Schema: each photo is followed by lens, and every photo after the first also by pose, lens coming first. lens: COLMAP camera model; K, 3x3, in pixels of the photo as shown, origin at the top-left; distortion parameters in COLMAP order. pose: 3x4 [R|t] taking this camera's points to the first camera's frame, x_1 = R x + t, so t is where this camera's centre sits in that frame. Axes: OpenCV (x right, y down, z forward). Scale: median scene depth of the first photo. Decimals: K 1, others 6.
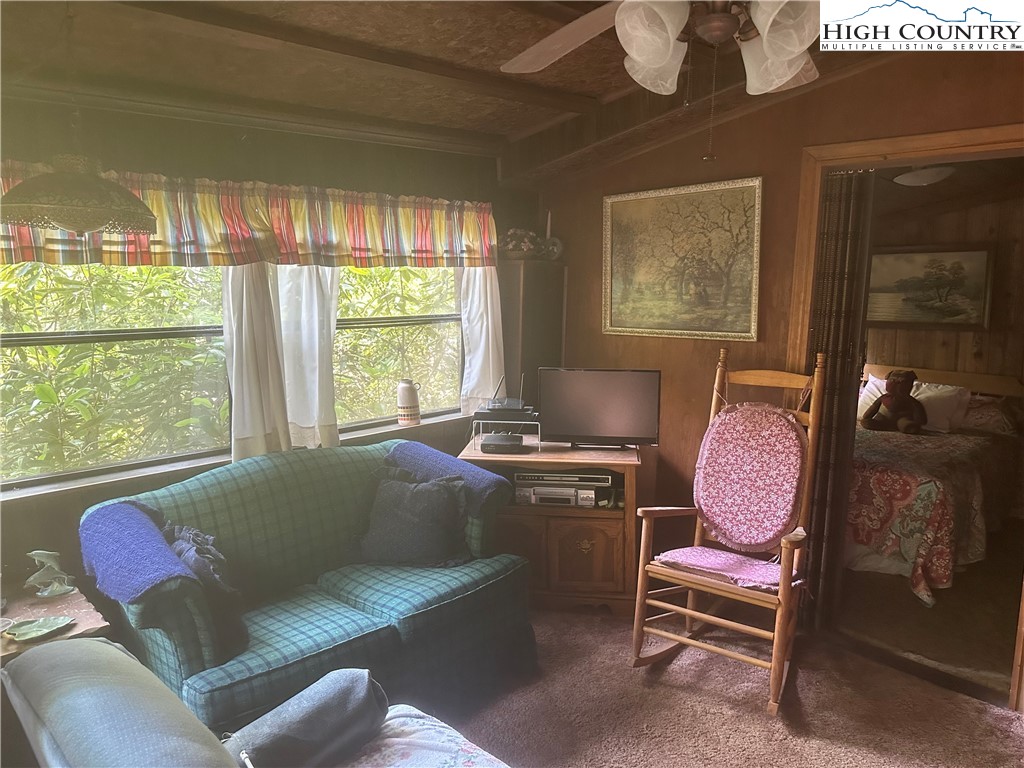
lens RADIAL K [[713.0, 0, 518.4], [0, 713.0, 383.8], [0, 0, 1]] dist [0.083841, -0.104918]
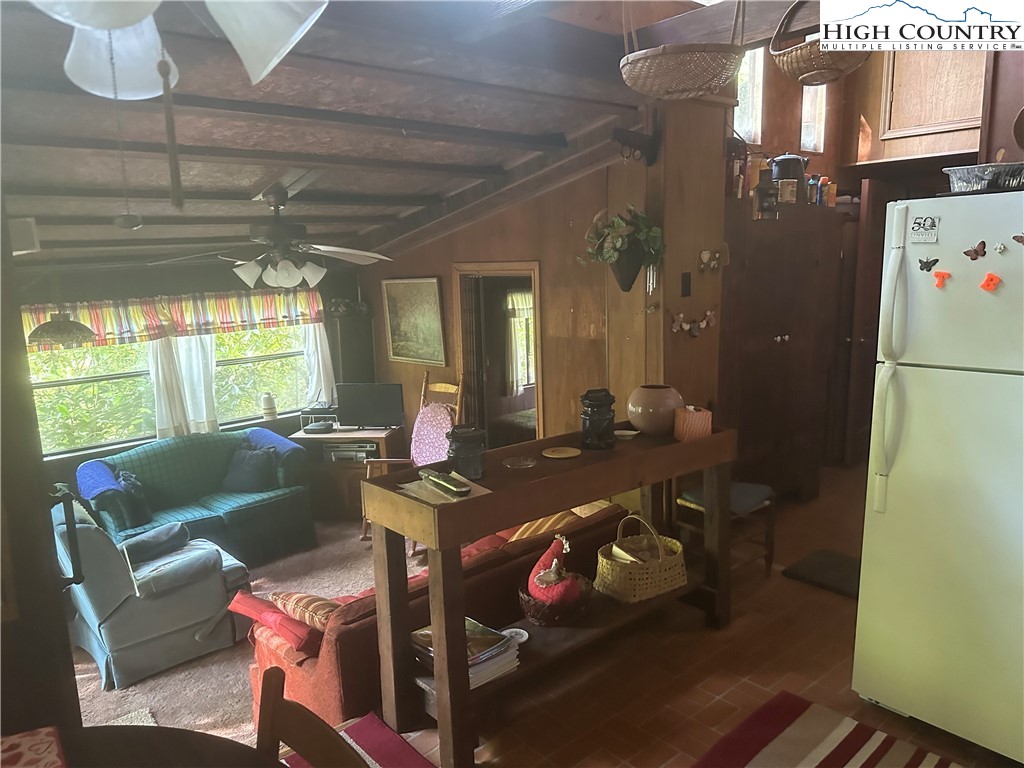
lens RADIAL K [[713.0, 0, 505.0], [0, 713.0, 388.0], [0, 0, 1]] dist [0.083841, -0.104918]
pose [[0.995653, -0.034357, -0.086576, 0.656055], [0.036760, 0.998978, 0.026313, -0.048072], [0.085584, -0.029381, 0.995898, -0.787602]]
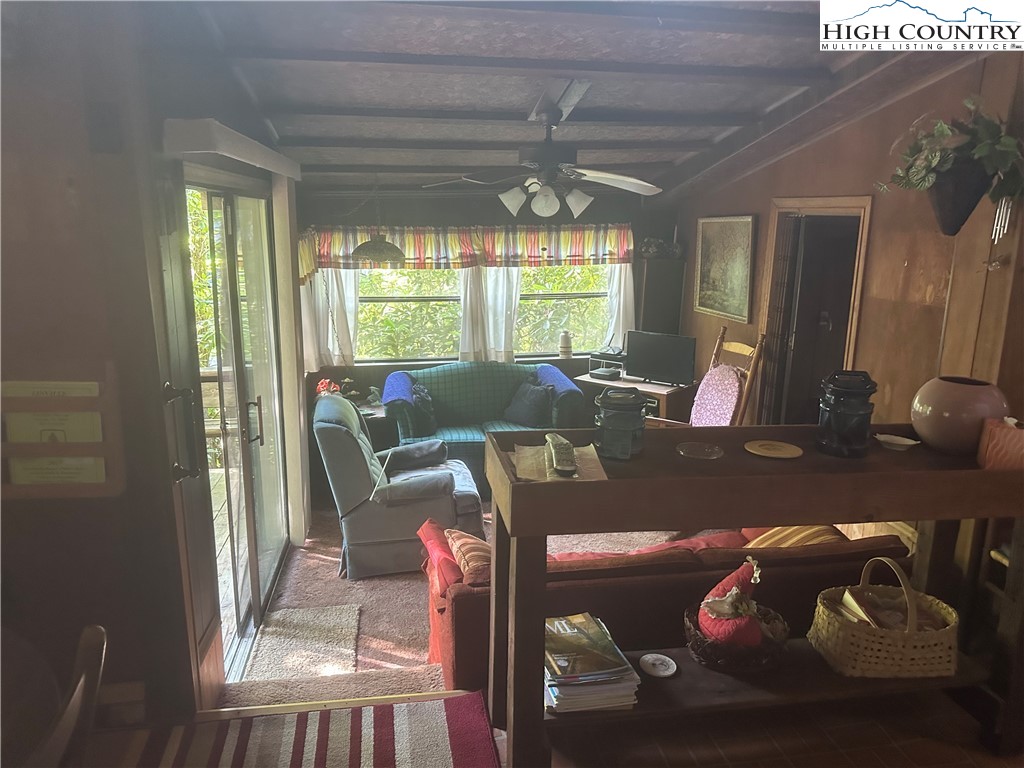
lens RADIAL K [[713.0, 0, 507.7], [0, 713.0, 389.2], [0, 0, 1]] dist [0.083841, -0.104918]
pose [[0.816909, 0.126603, -0.562701, 0.819987], [-0.079376, 0.991006, 0.107733, -0.046867], [0.571279, -0.043343, 0.819611, -0.558547]]
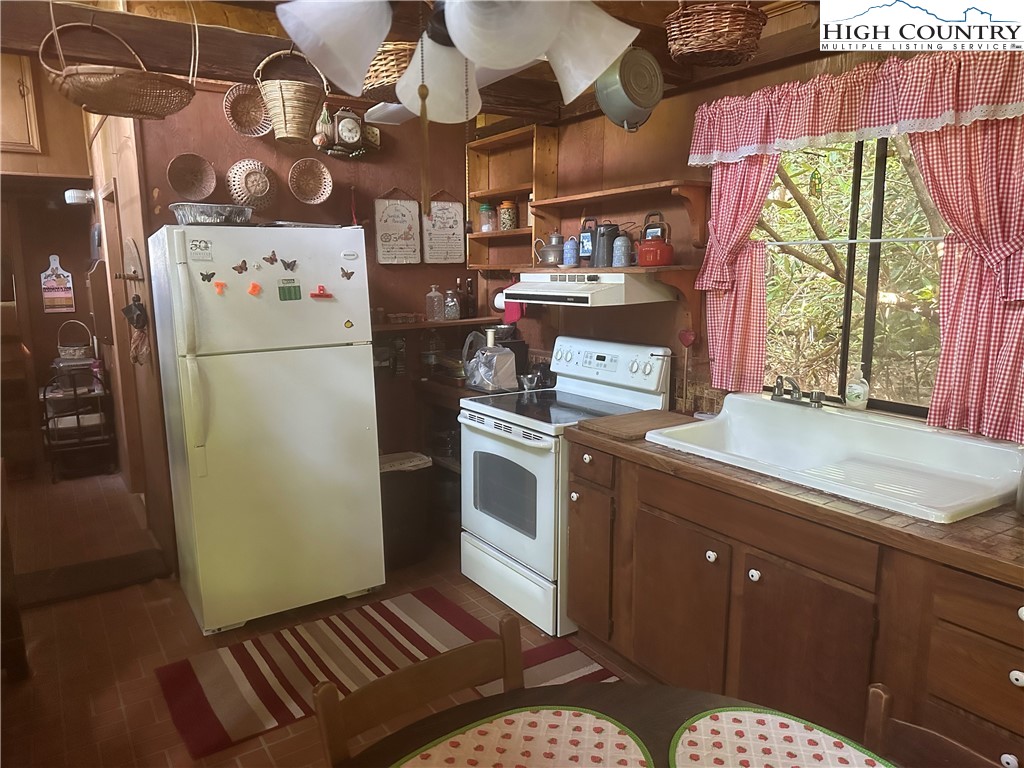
lens RADIAL K [[713.0, 0, 505.2], [0, 713.0, 383.0], [0, 0, 1]] dist [0.083841, -0.104918]
pose [[0.201568, -0.185069, 0.961832, 0.155494], [0.153267, 0.975850, 0.155646, -0.089289], [-0.967409, 0.116044, 0.225065, -0.597059]]
